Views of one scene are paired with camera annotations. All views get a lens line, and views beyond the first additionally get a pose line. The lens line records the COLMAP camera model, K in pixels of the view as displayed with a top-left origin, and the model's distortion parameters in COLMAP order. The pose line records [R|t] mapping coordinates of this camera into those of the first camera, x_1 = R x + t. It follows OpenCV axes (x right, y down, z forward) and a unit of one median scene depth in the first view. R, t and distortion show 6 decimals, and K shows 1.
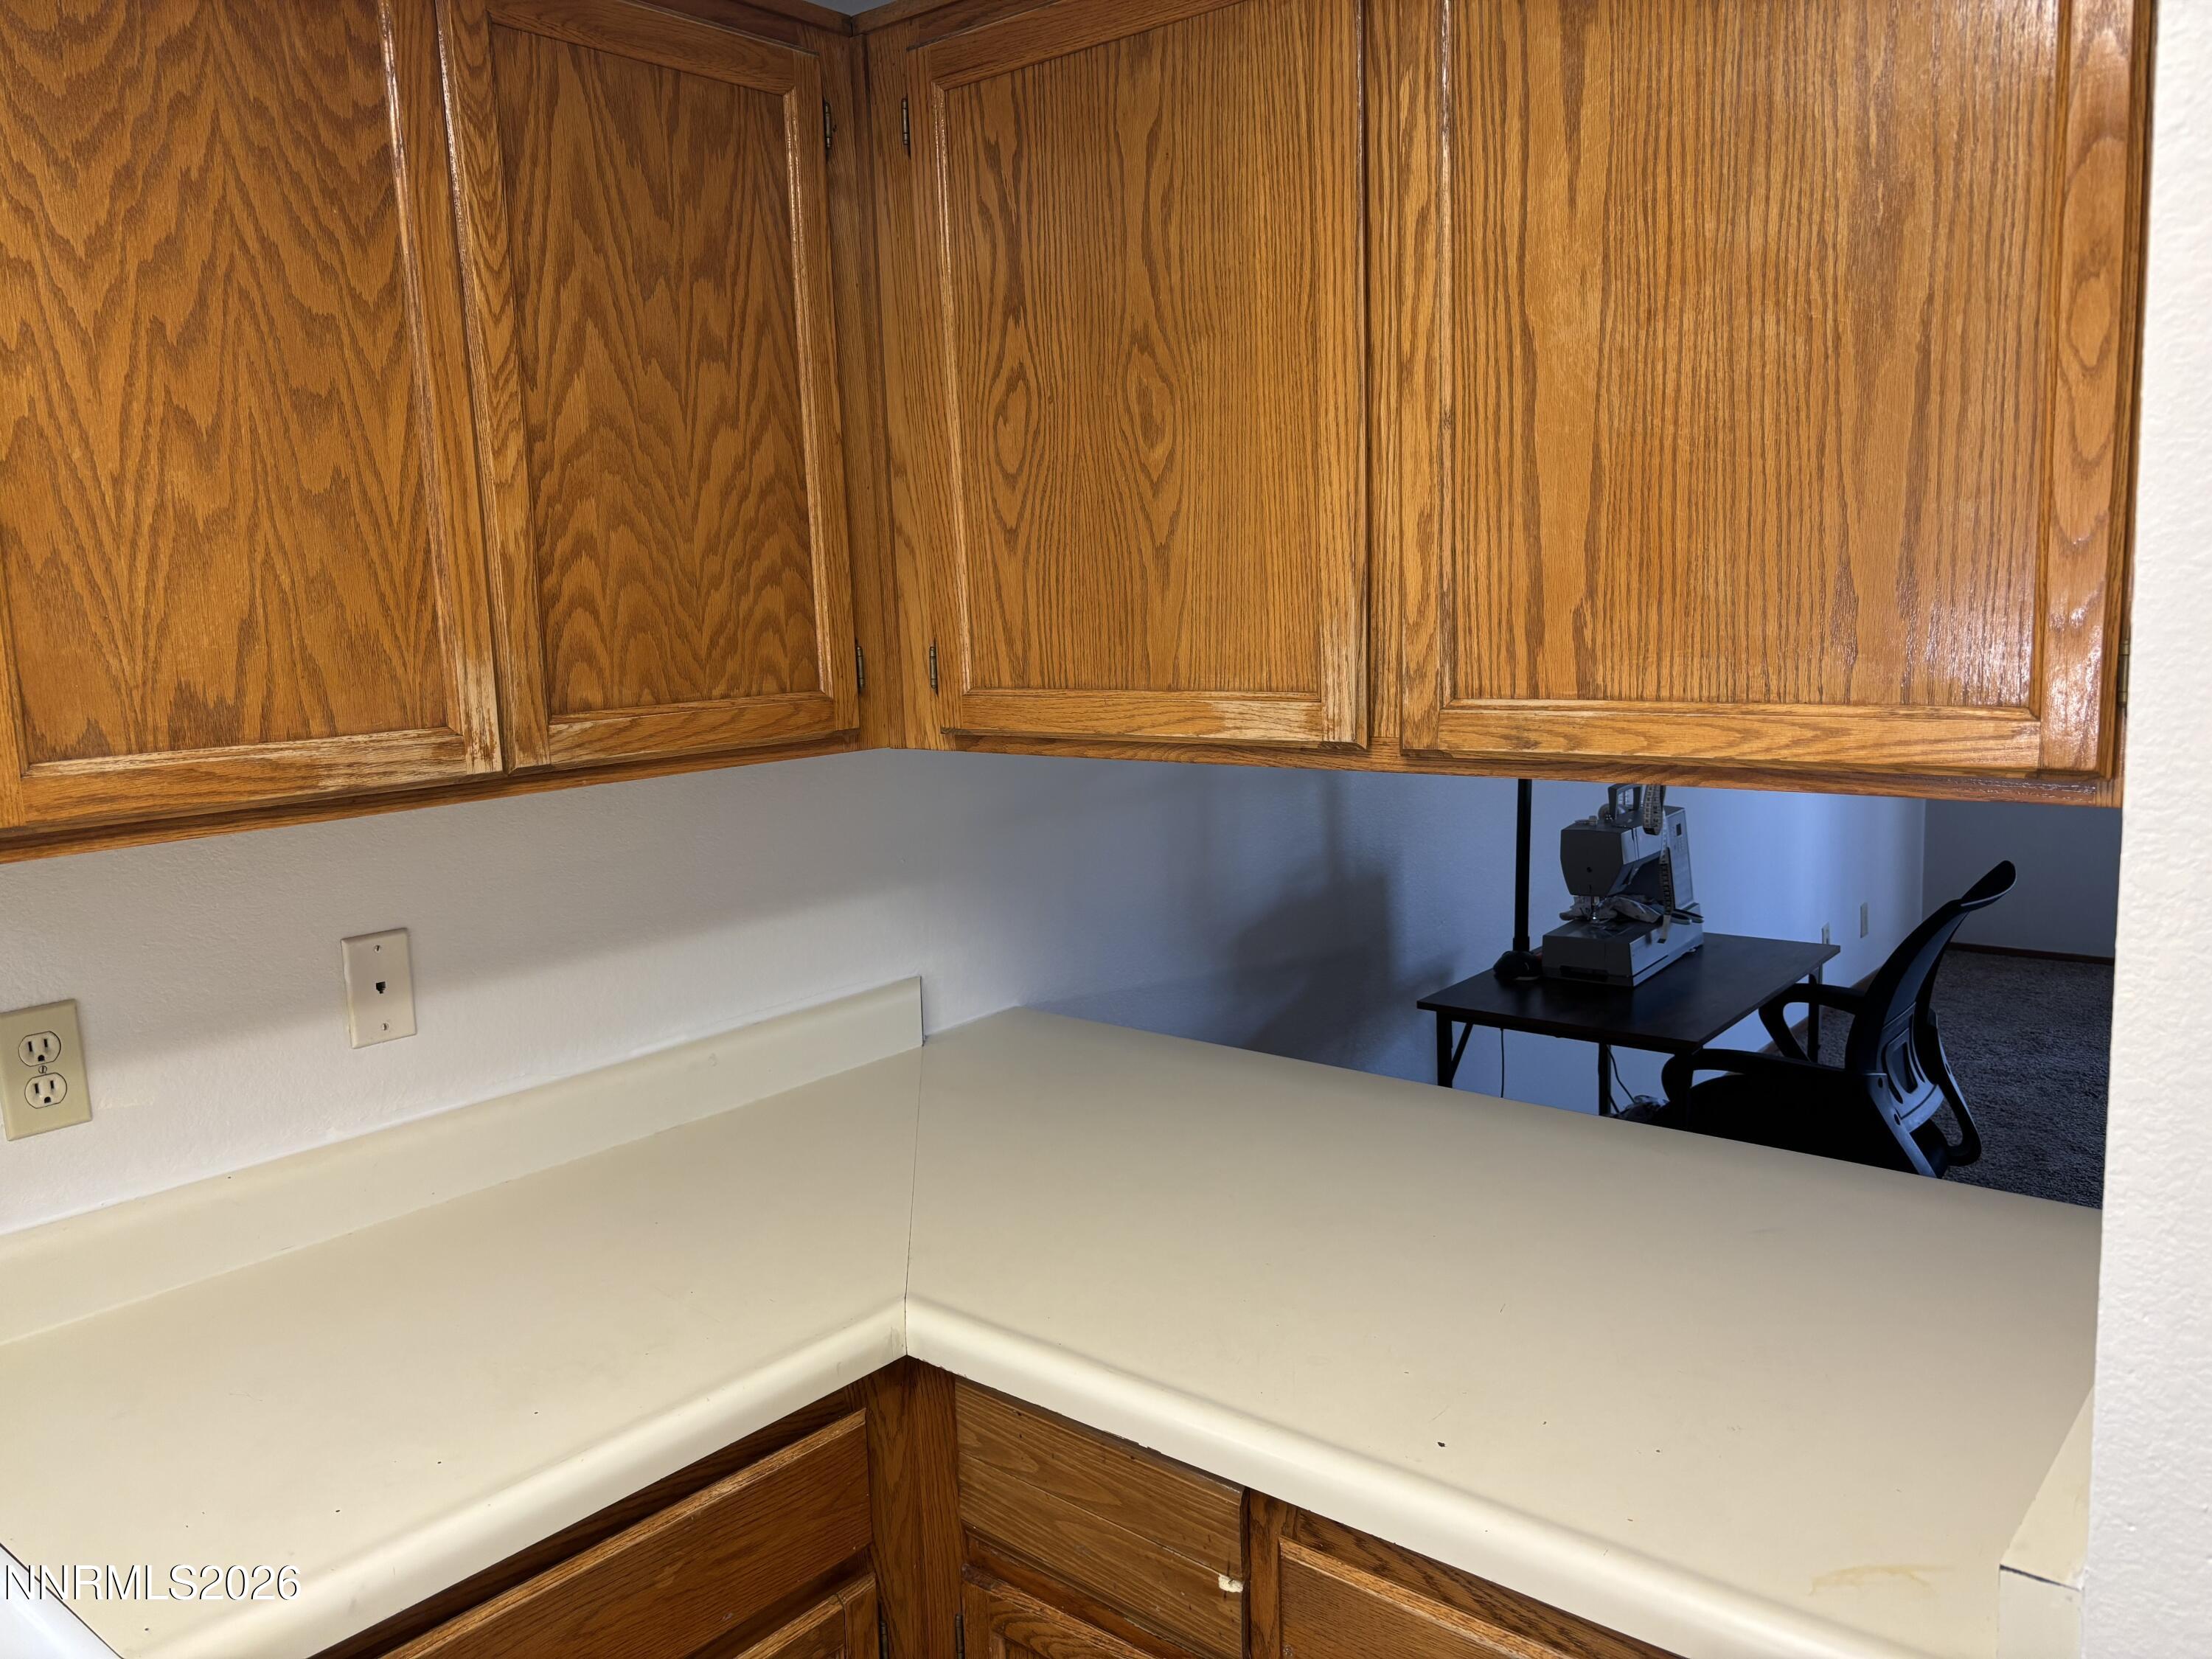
lens RADIAL K [[1662.5, 0, 1112.0], [0, 1662.5, 841.2], [0, 0, 1]] dist [0.021274, -0.030330]
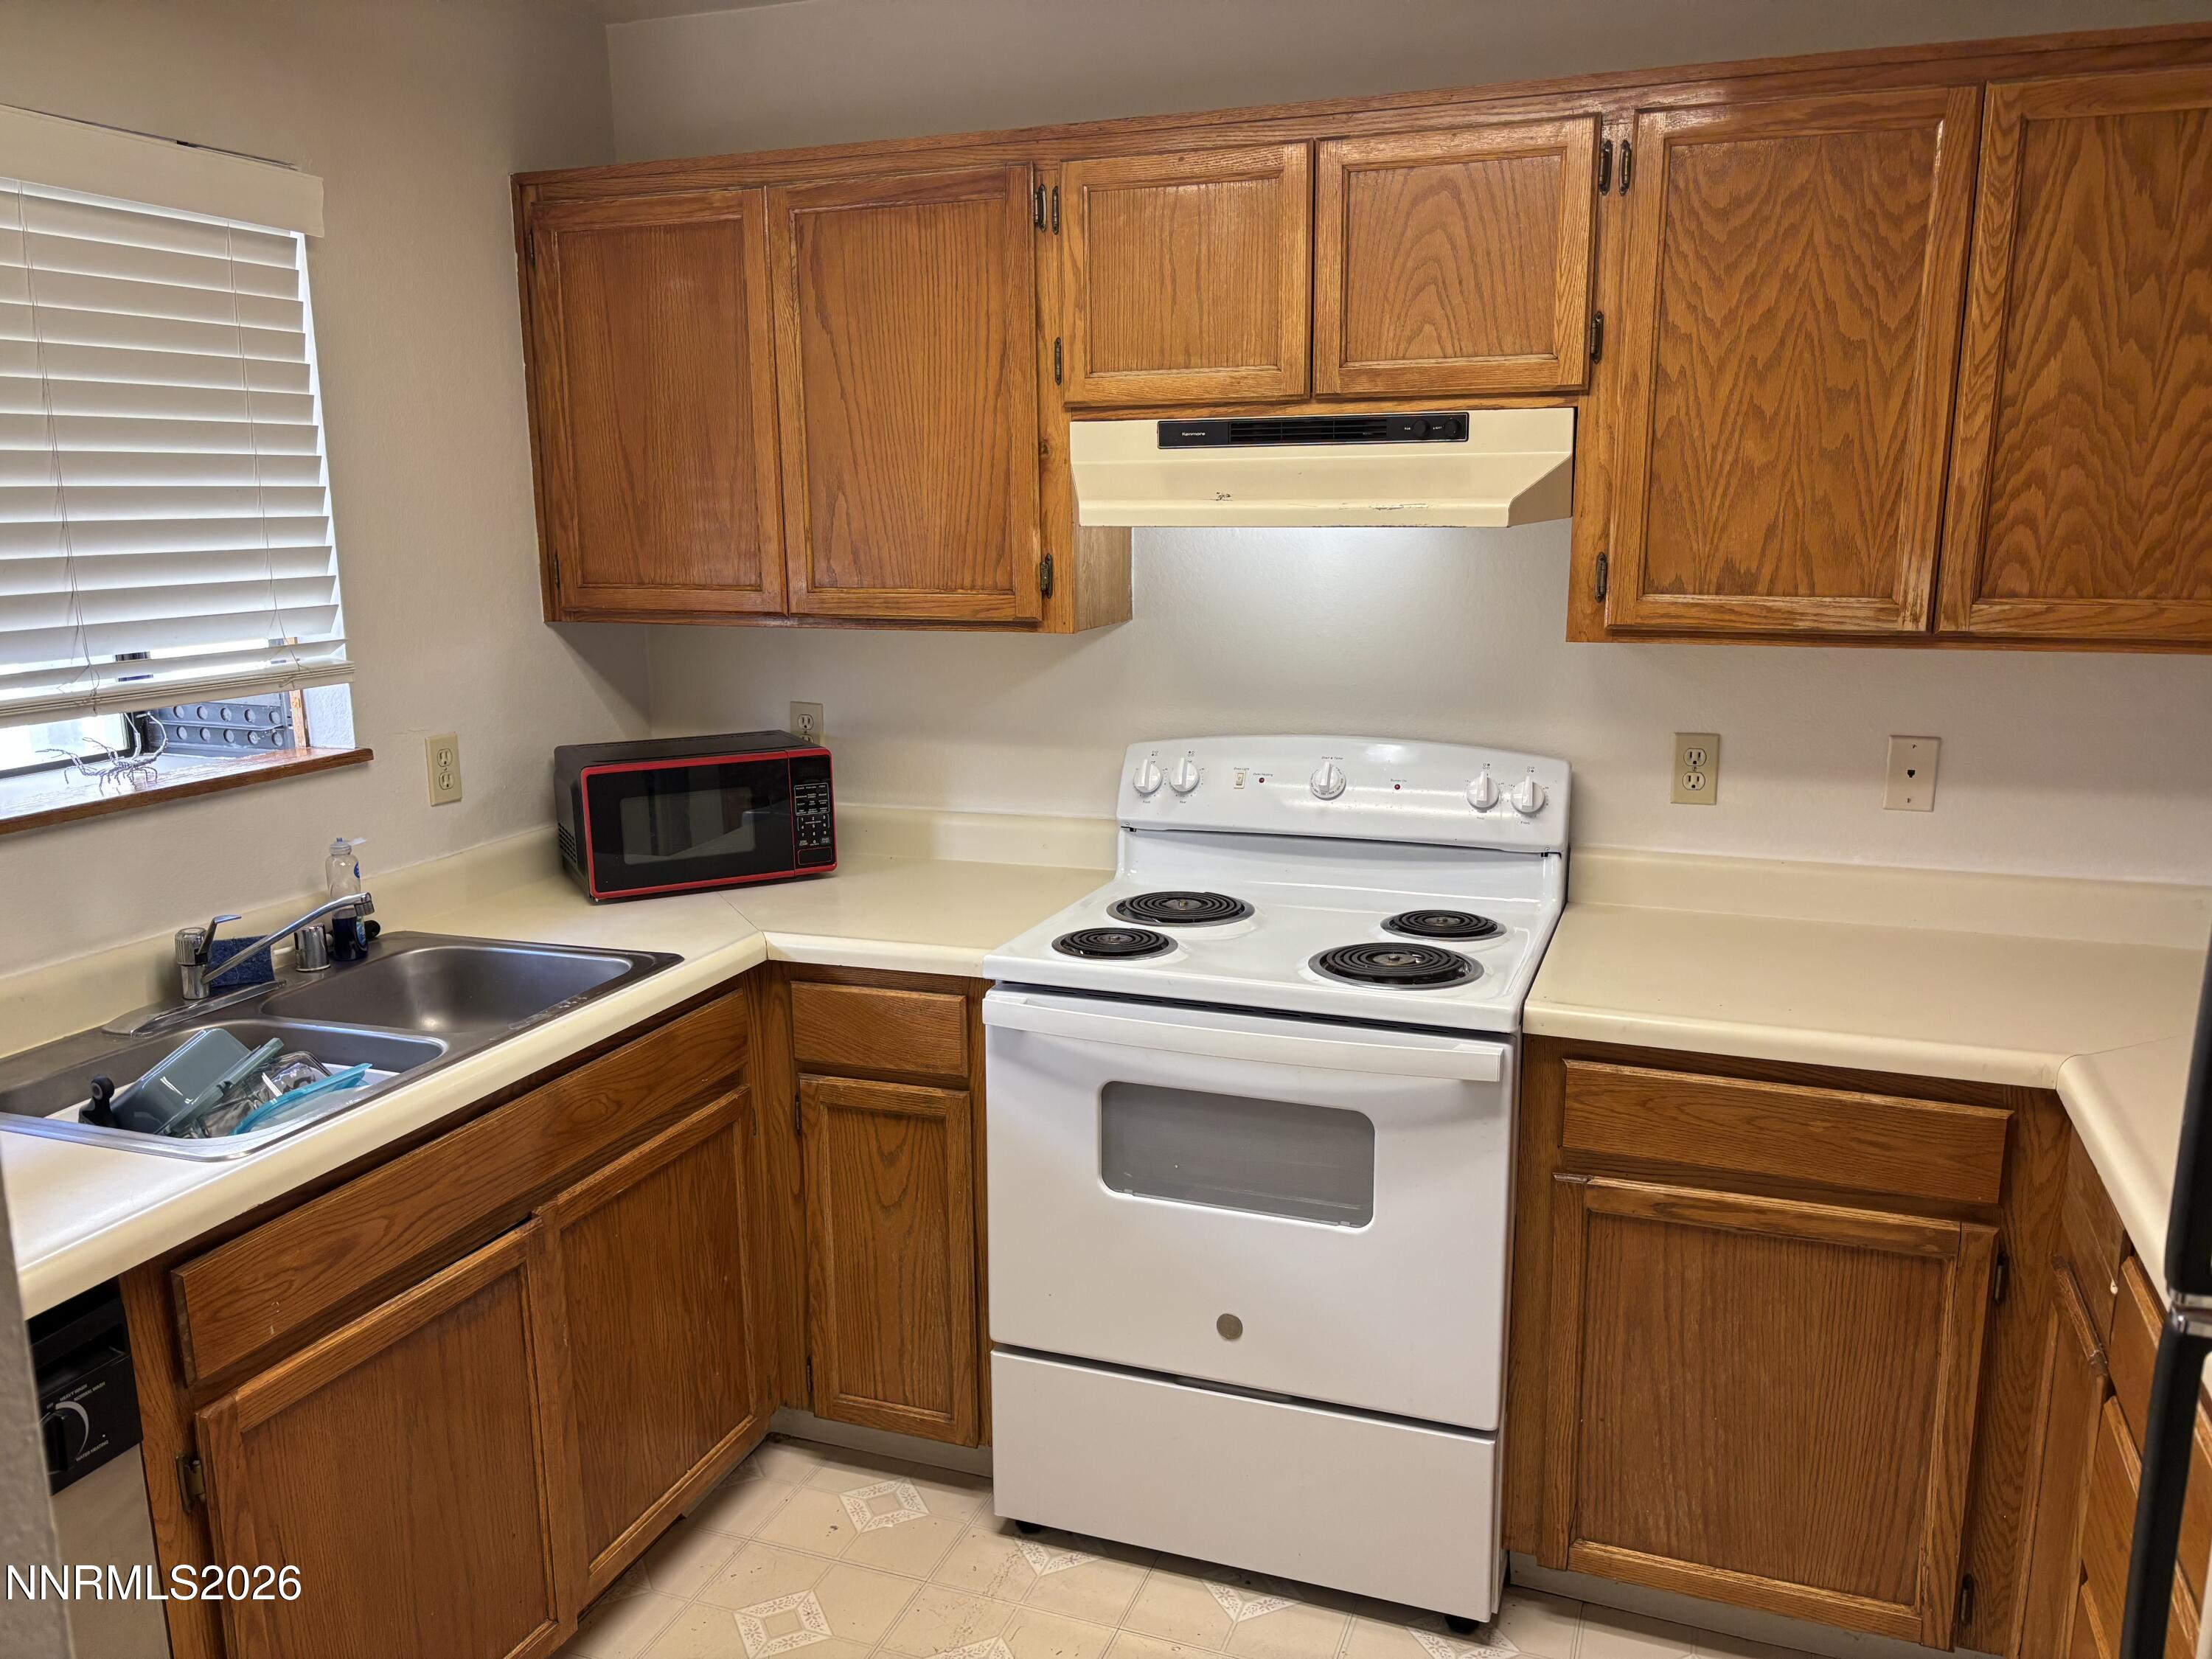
lens RADIAL K [[1662.5, 0, 1112.4], [0, 1662.5, 842.8], [0, 0, 1]] dist [0.021274, -0.030330]
pose [[0.340862, 0.228372, -0.911953, 0.854675], [-0.146250, 0.971118, 0.188524, -0.034512], [0.928668, 0.069113, 0.364417, -0.240782]]
